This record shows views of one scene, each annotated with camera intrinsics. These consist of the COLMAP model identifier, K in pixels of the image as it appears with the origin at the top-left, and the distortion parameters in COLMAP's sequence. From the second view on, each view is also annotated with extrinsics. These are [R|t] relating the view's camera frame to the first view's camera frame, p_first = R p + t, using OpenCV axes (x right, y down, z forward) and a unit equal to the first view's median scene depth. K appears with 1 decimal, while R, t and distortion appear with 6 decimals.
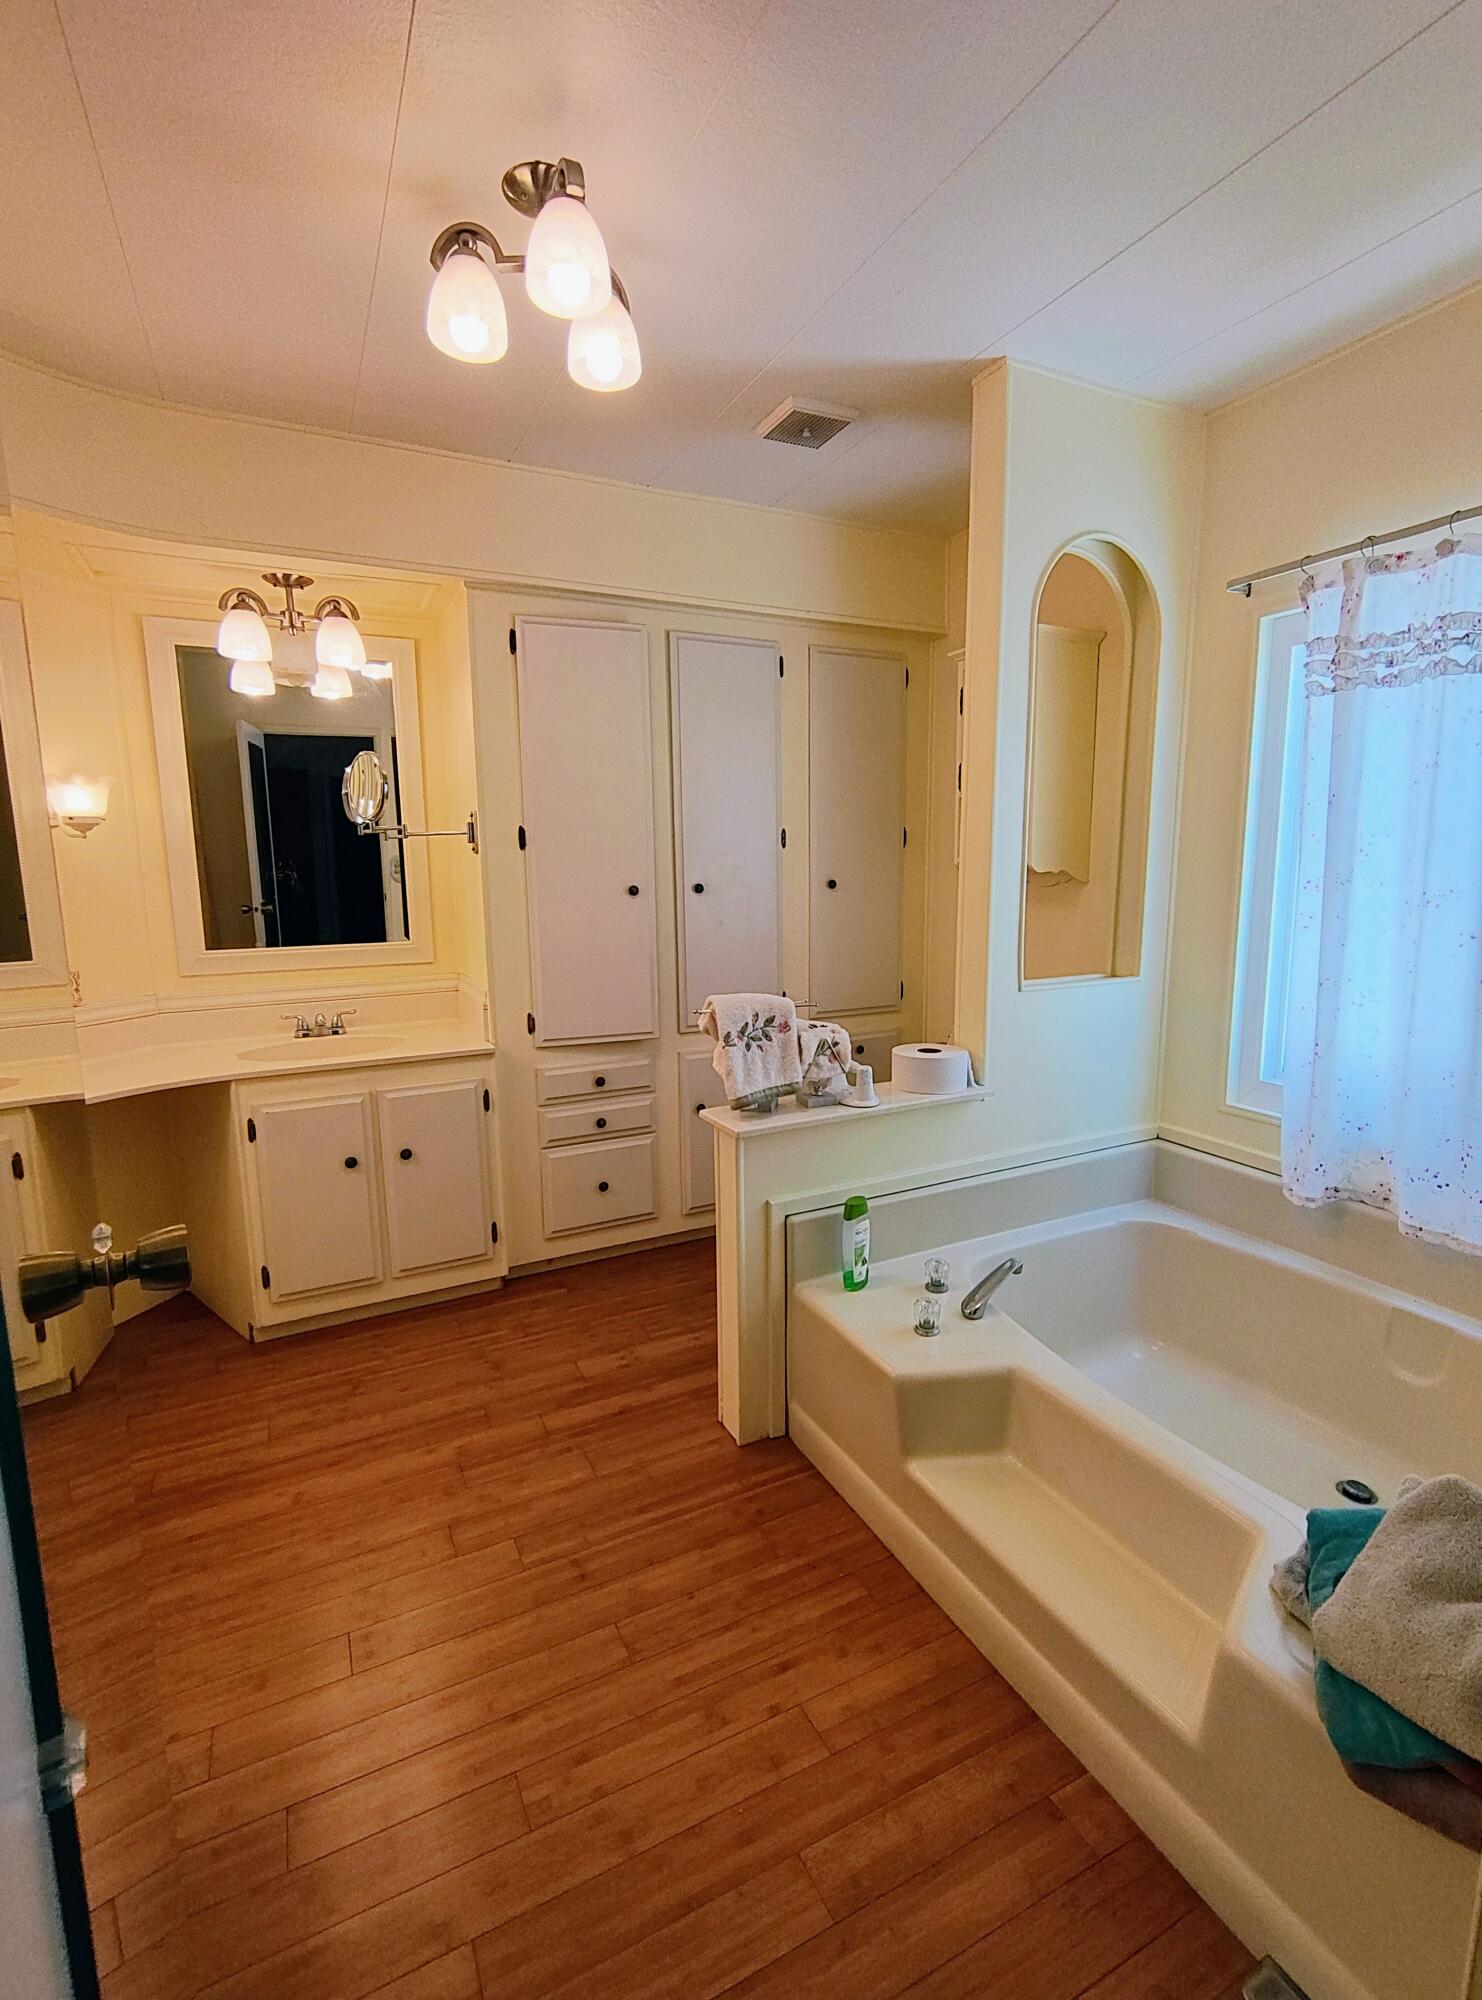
lens RADIAL K [[894.5, 0, 736.2], [0, 894.5, 1002.9], [0, 0, 1]] dist [0.001414, -0.006769]
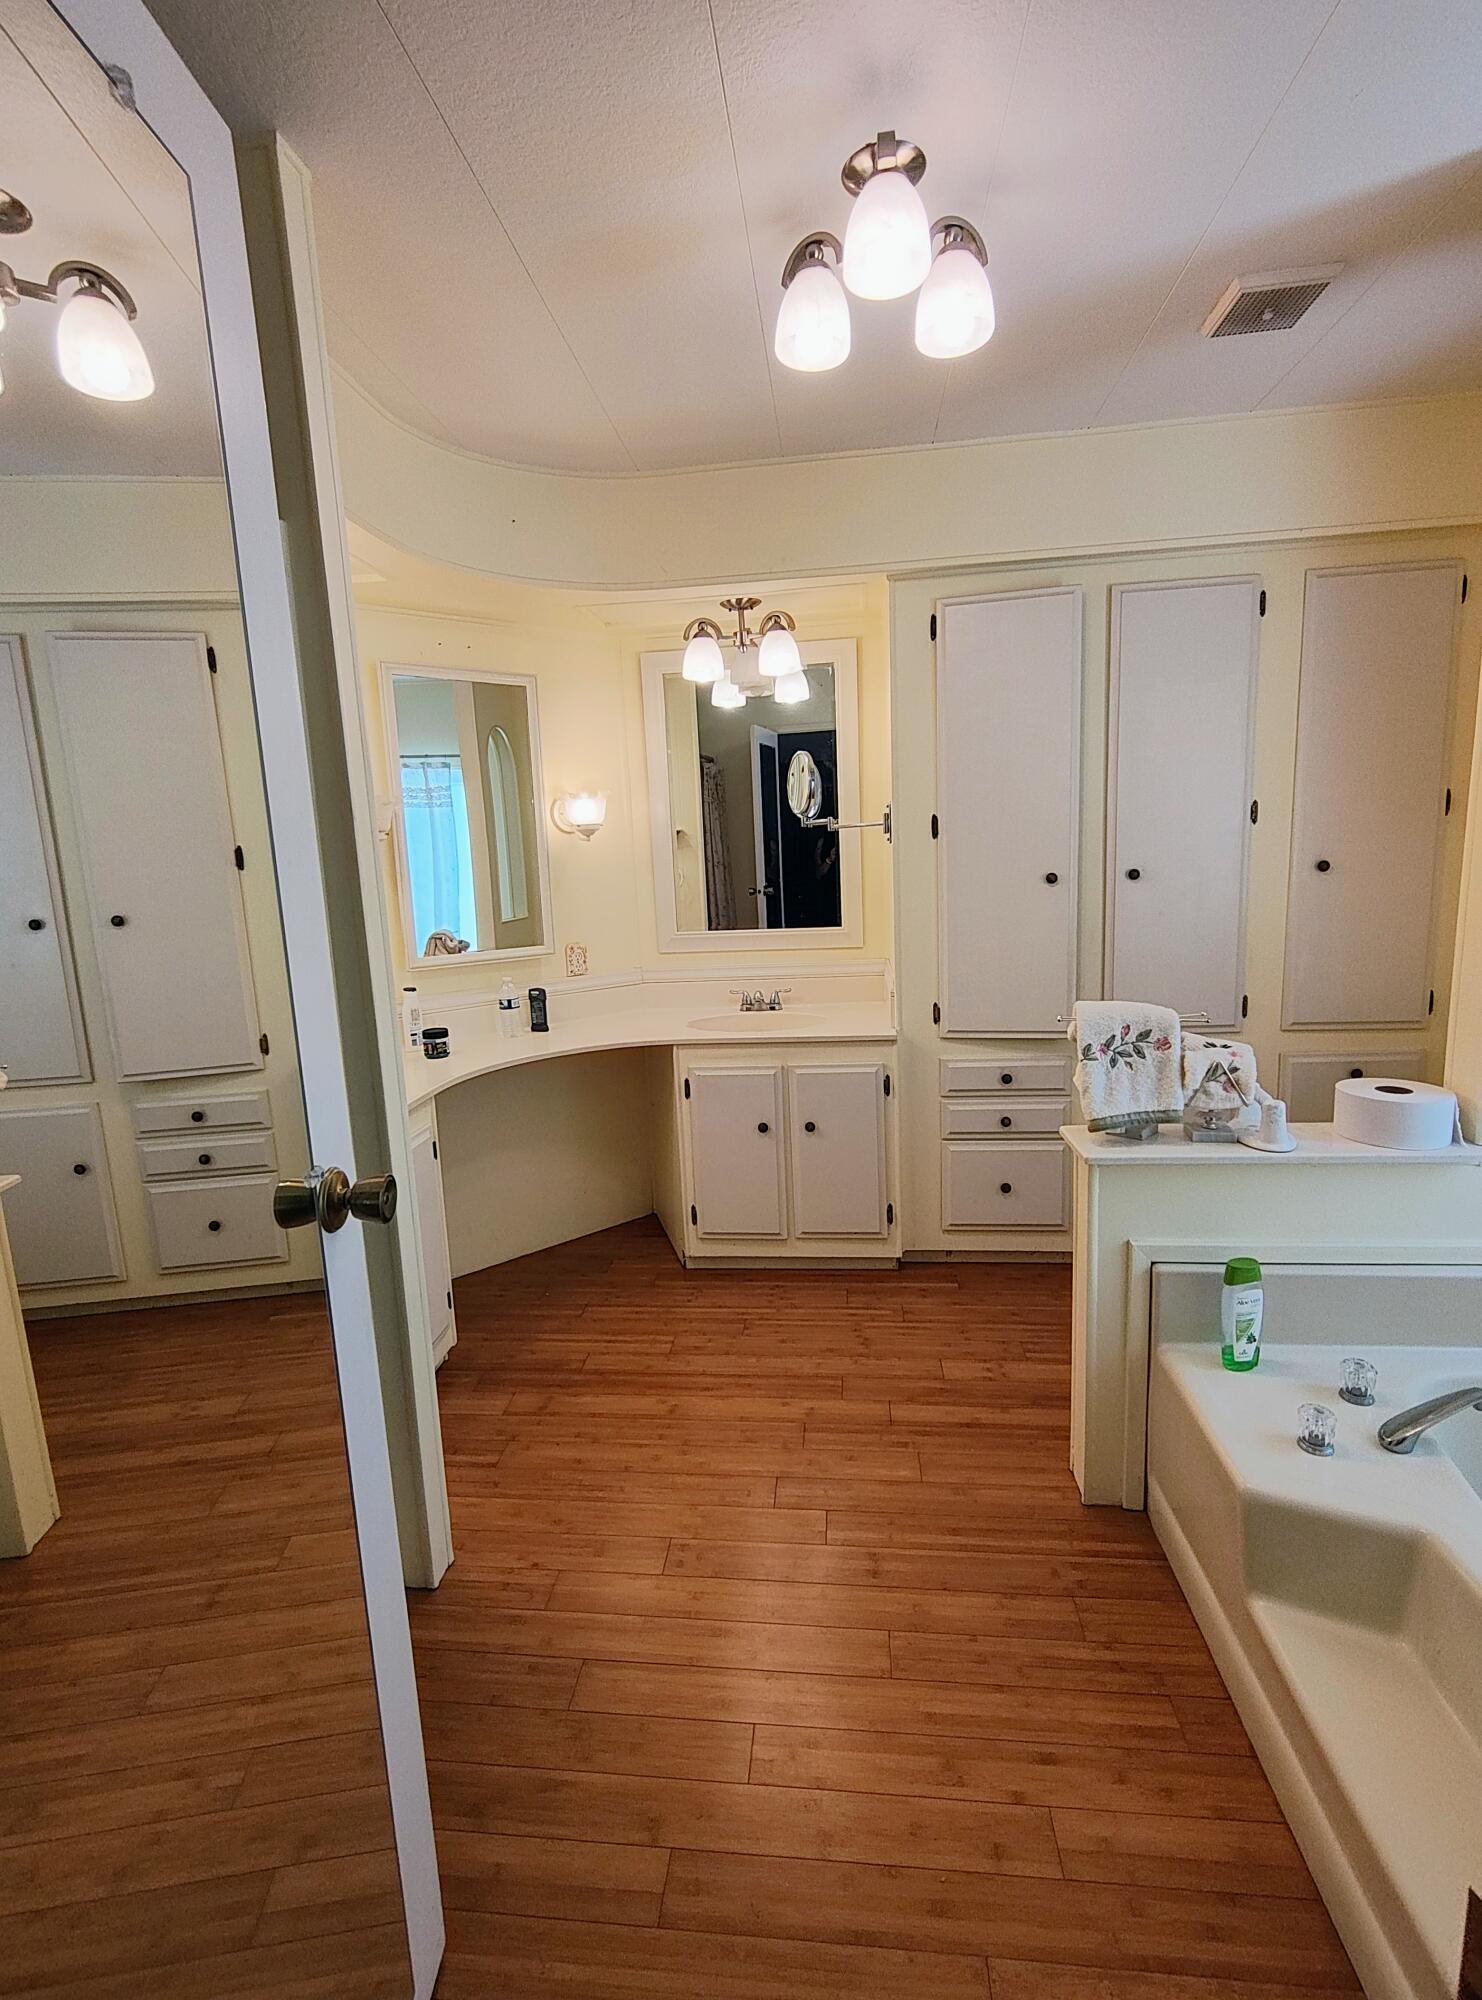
lens RADIAL K [[894.5, 0, 736.2], [0, 894.5, 1002.9], [0, 0, 1]] dist [0.001414, -0.006769]
pose [[0.841792, 0.065712, -0.535787, 0.151912], [-0.051403, 0.997811, 0.041617, -0.024259], [0.537349, -0.007492, 0.843327, 0.057666]]
